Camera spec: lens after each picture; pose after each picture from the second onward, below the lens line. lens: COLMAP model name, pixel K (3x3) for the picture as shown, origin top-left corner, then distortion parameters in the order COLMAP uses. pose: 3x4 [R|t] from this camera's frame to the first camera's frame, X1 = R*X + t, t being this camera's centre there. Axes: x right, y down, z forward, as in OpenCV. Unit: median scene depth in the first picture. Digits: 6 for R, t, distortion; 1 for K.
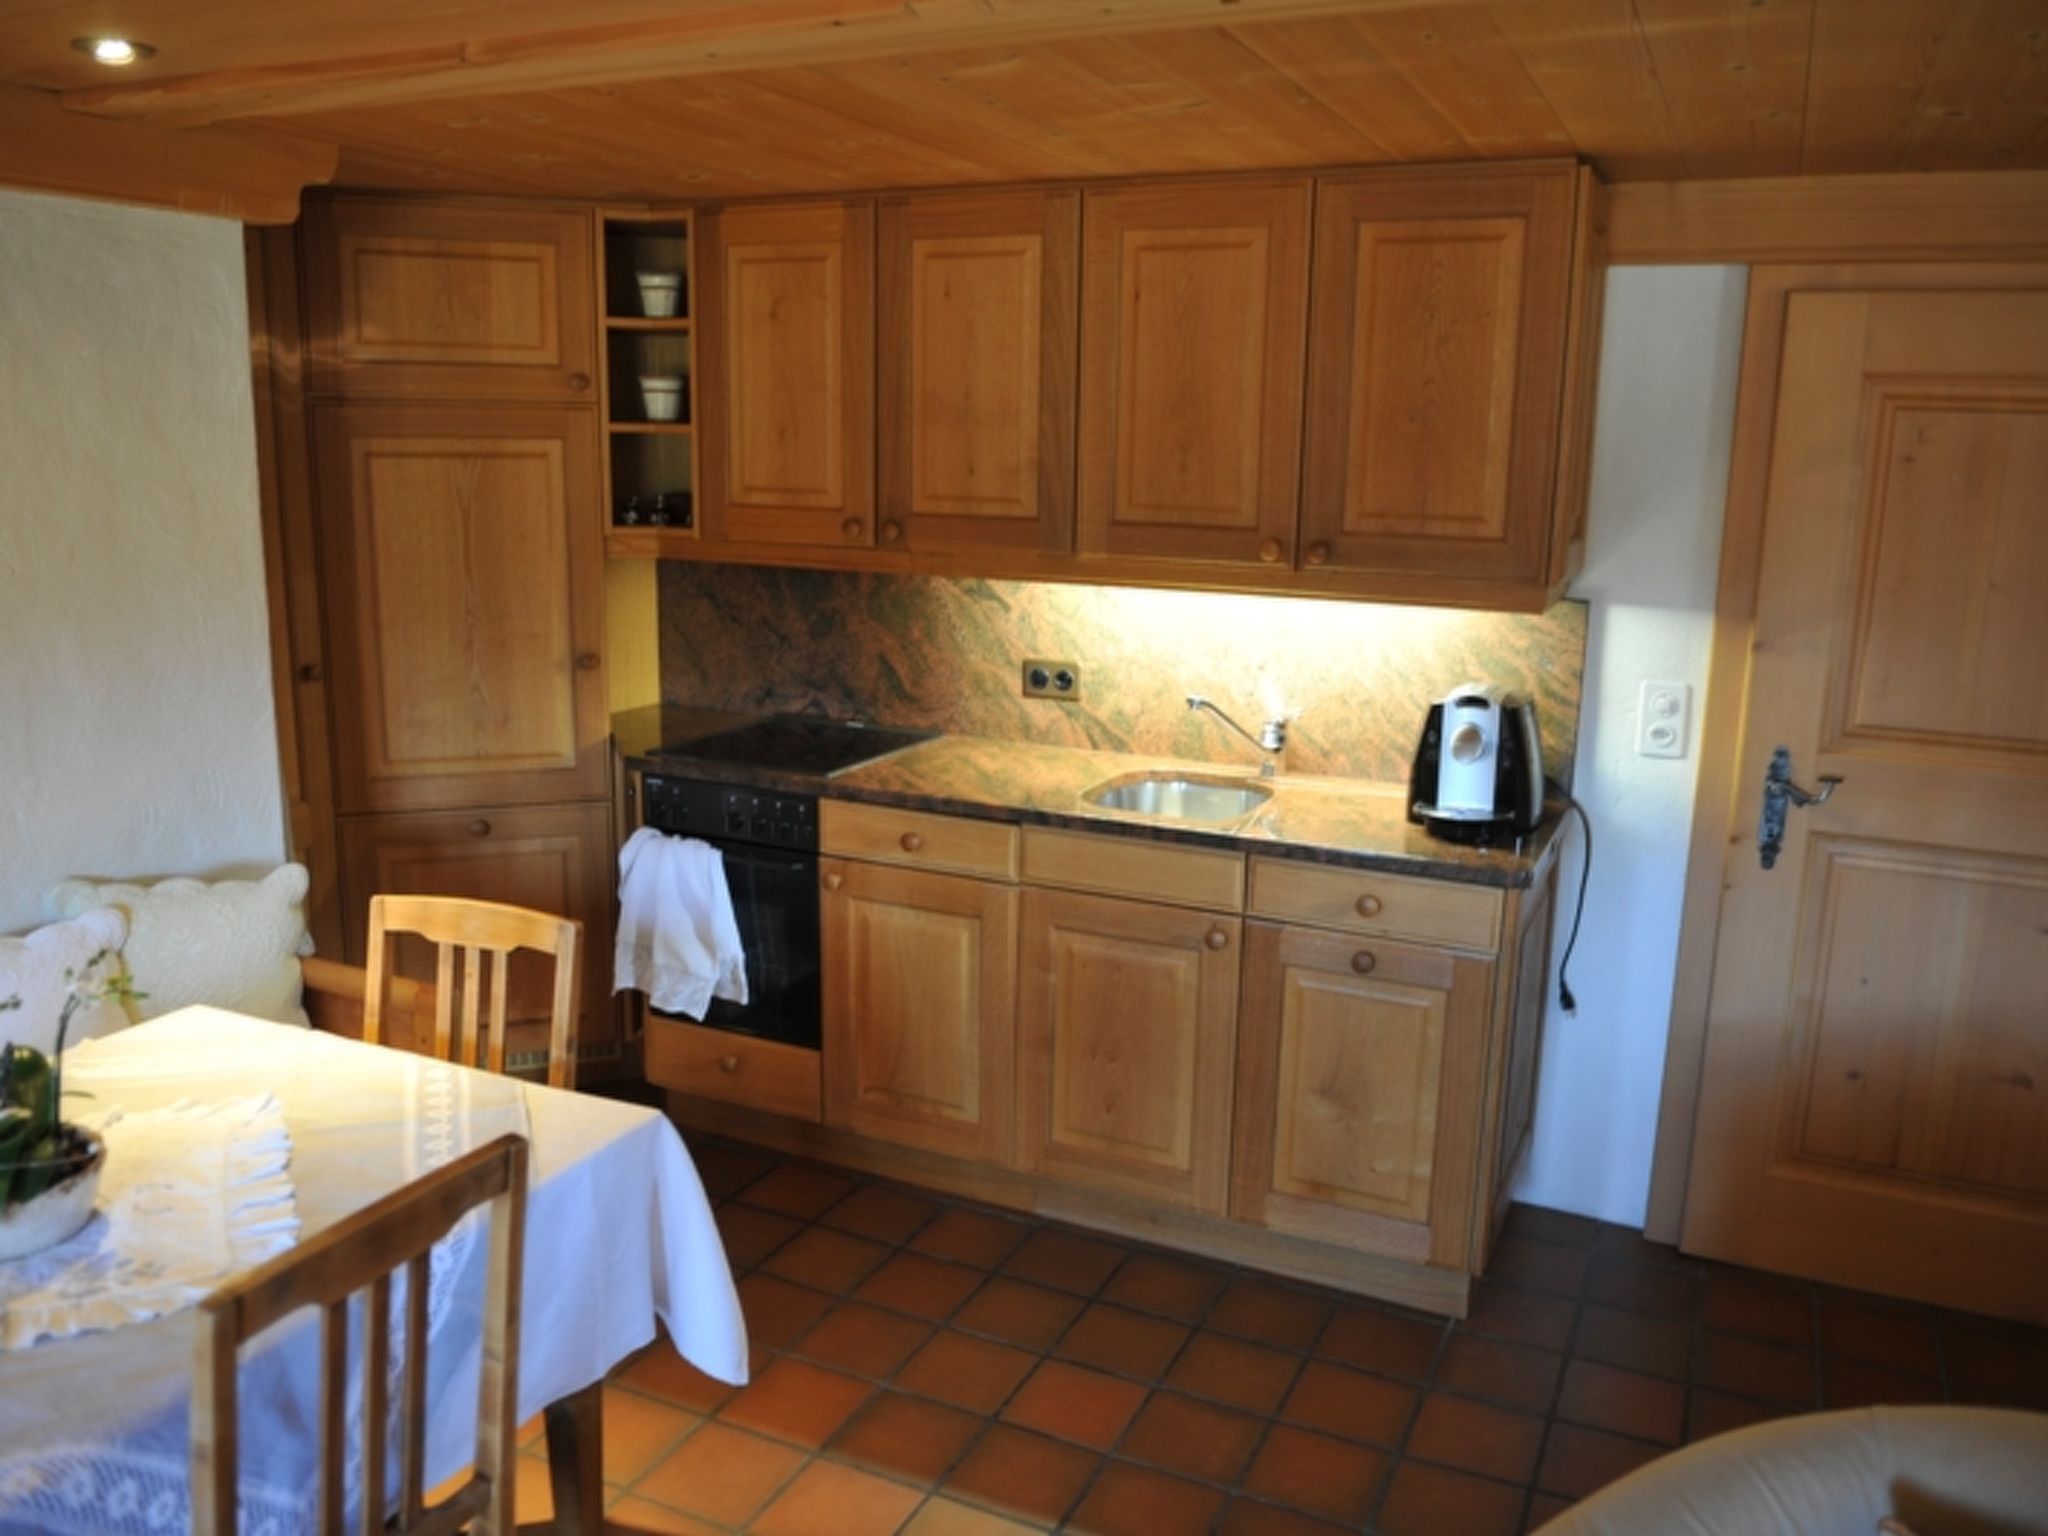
lens RADIAL K [[1560.8, 0, 1048.9], [0, 1560.8, 763.5], [0, 0, 1]] dist [-0.051506, -0.004188]
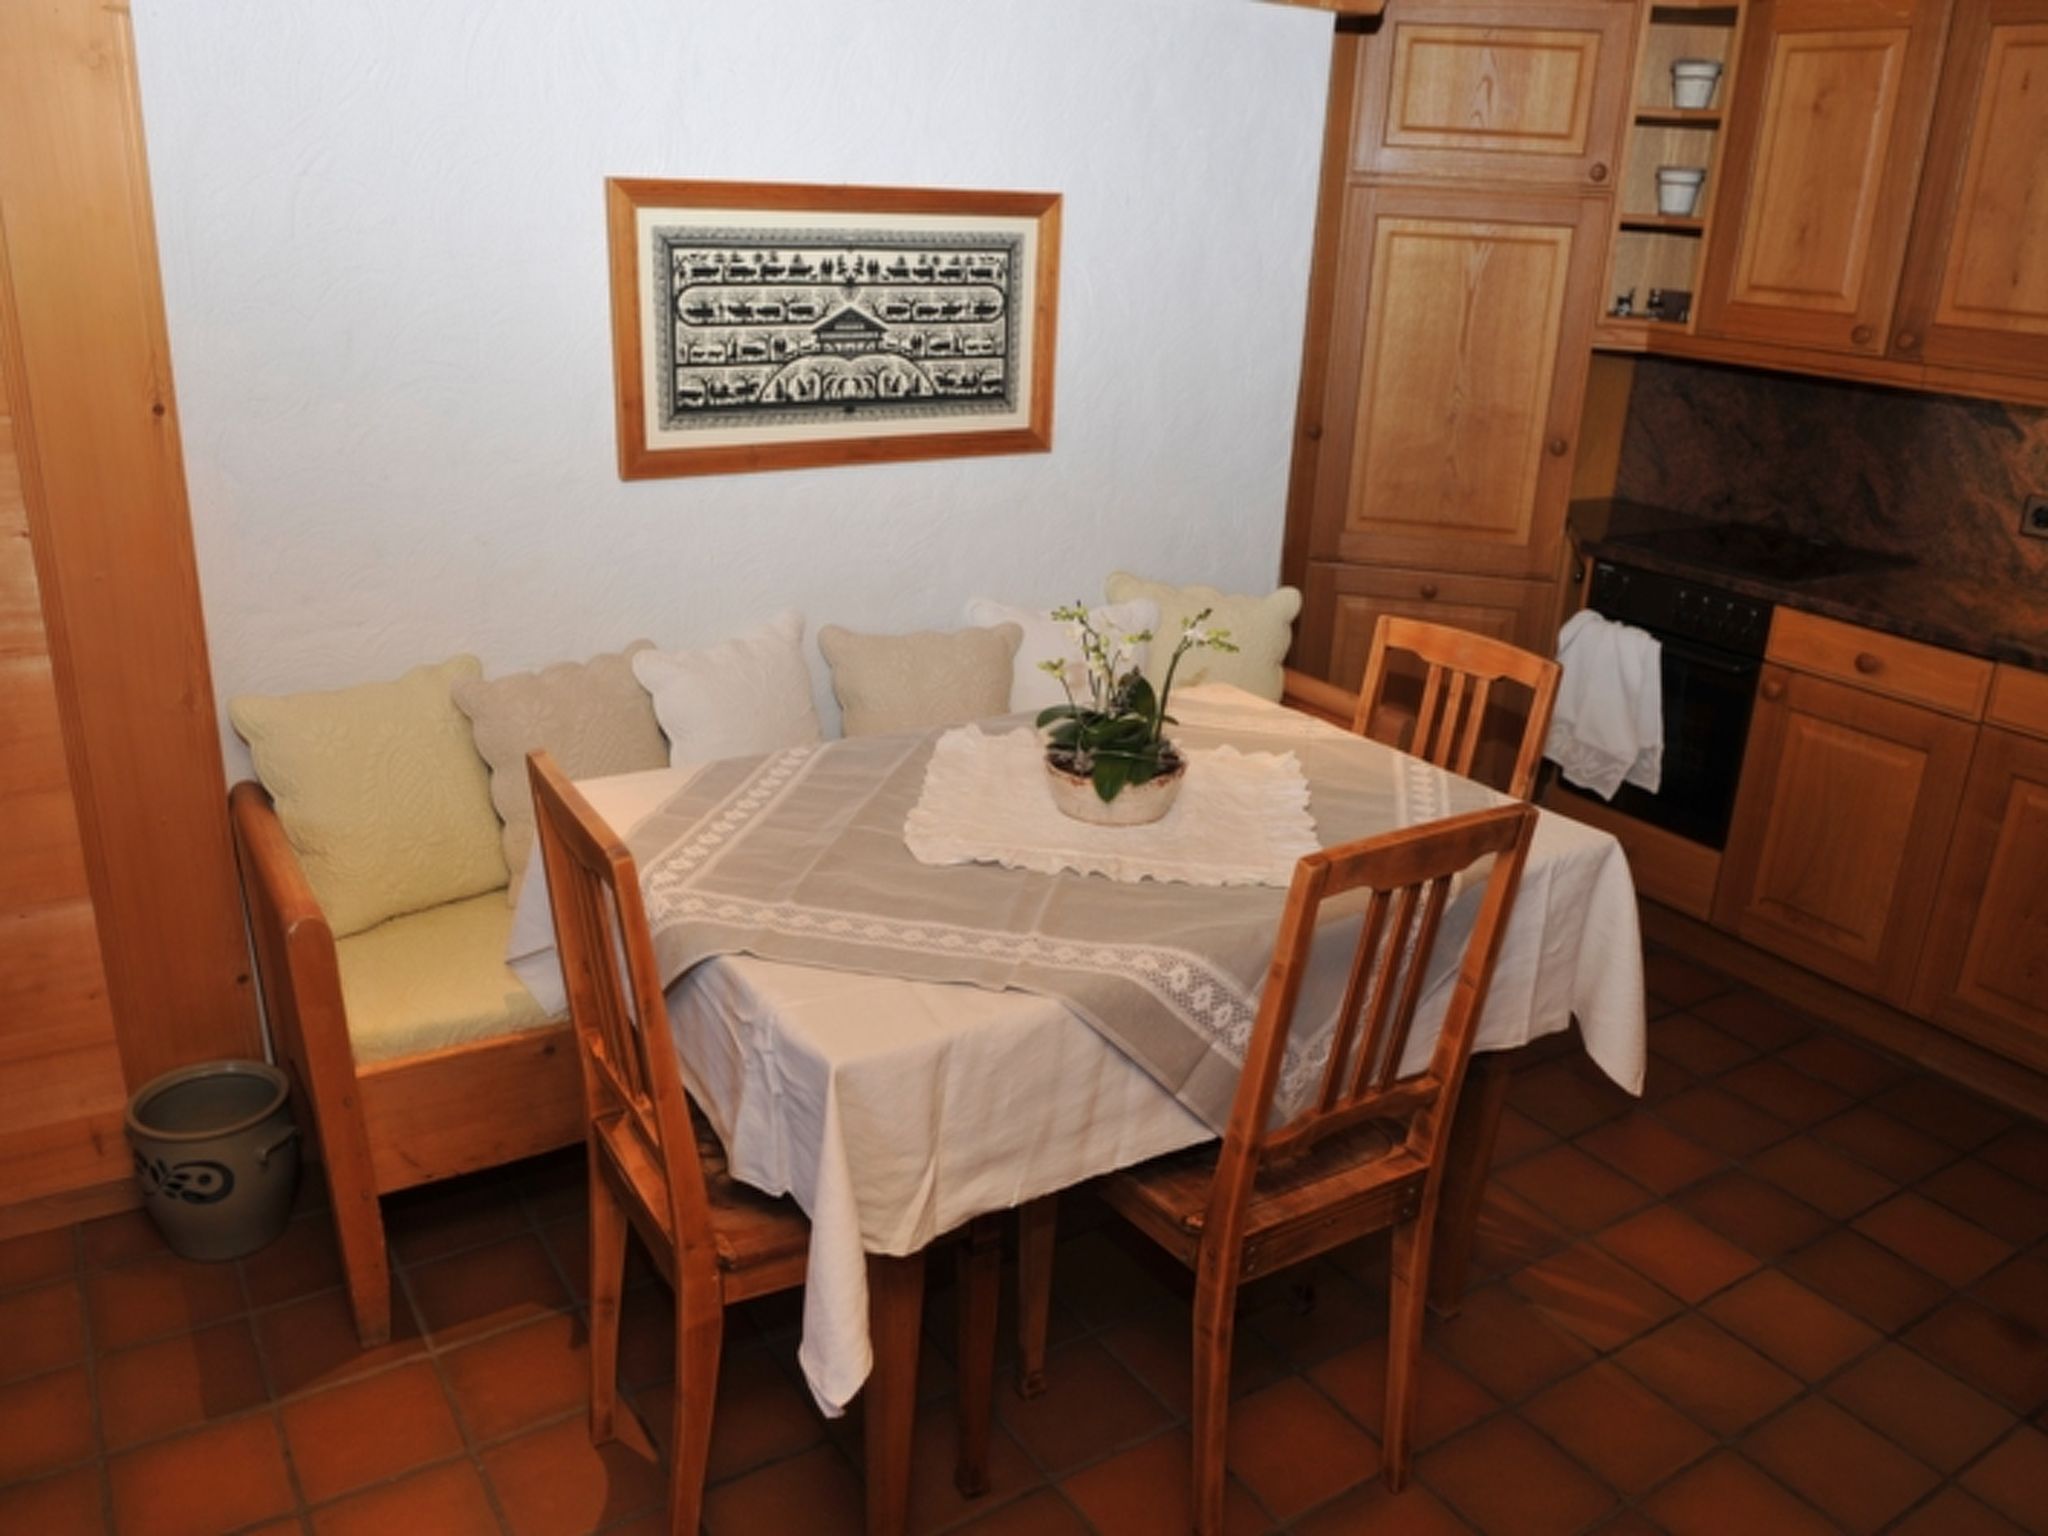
lens RADIAL K [[1560.8, 0, 1048.9], [0, 1560.8, 763.5], [0, 0, 1]] dist [-0.051506, -0.004188]
pose [[0.844394, 0.198654, -0.497529, -0.027336], [-0.137484, 0.977959, 0.157147, 0.029174], [0.517781, -0.064292, 0.853094, -0.089601]]
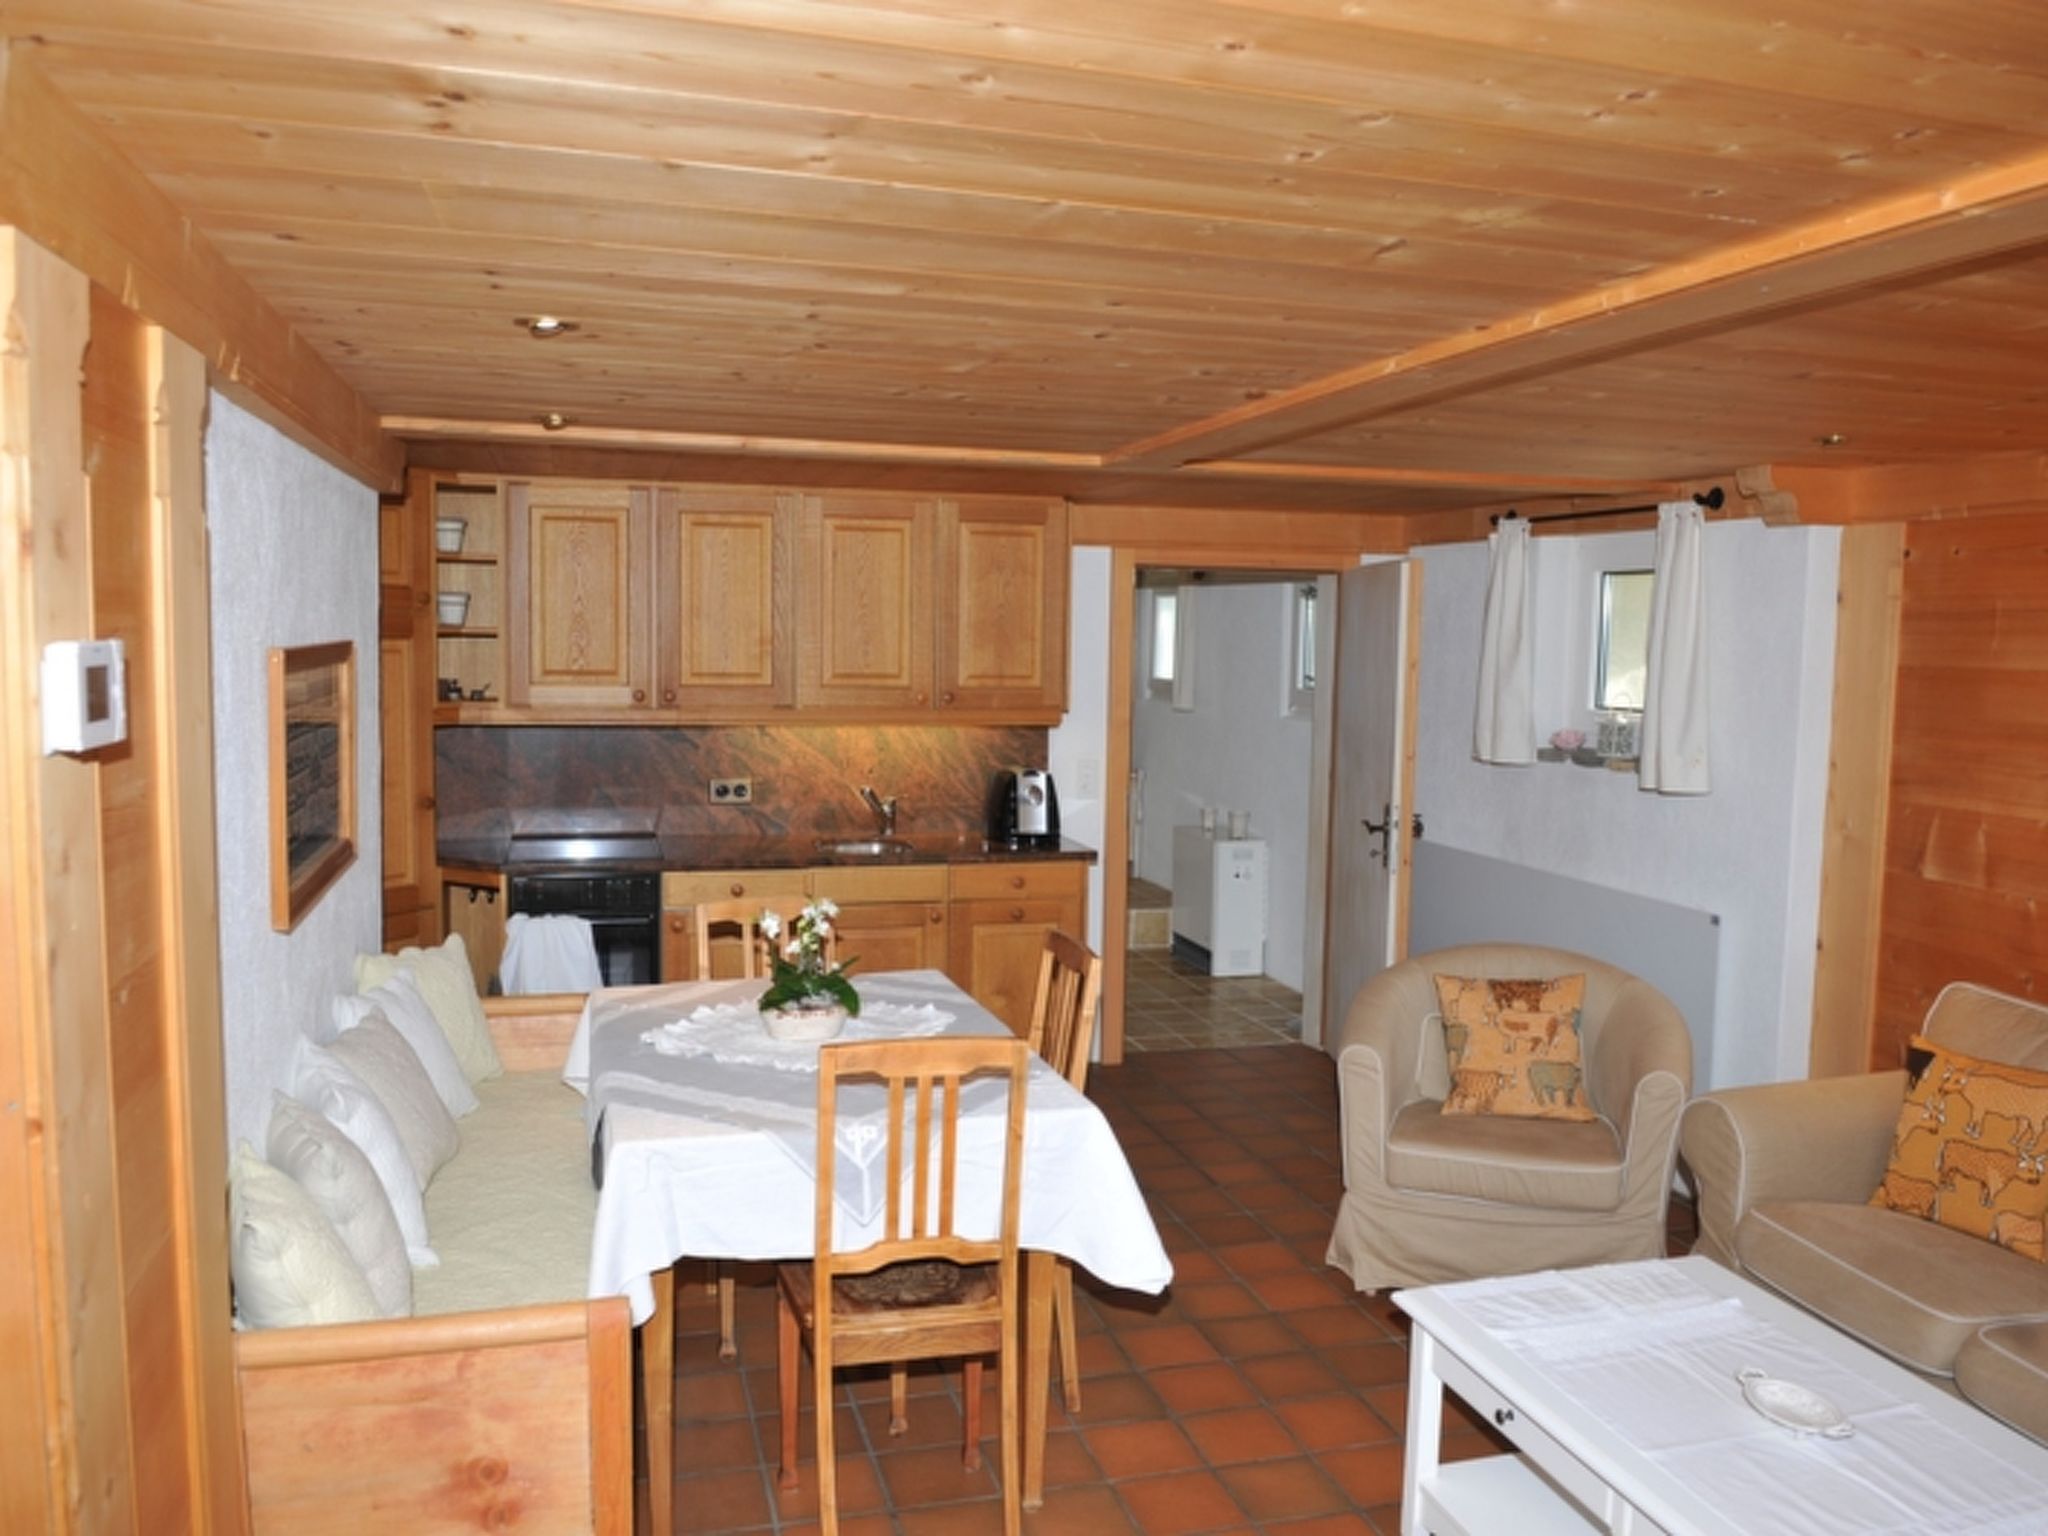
lens RADIAL K [[1560.8, 0, 1048.9], [0, 1560.8, 763.5], [0, 0, 1]] dist [-0.051506, -0.004188]
pose [[0.744389, -0.060521, 0.664998, -0.847002], [0.134797, 0.989001, -0.060882, 0.058828], [-0.653999, 0.134959, 0.744360, -0.373610]]
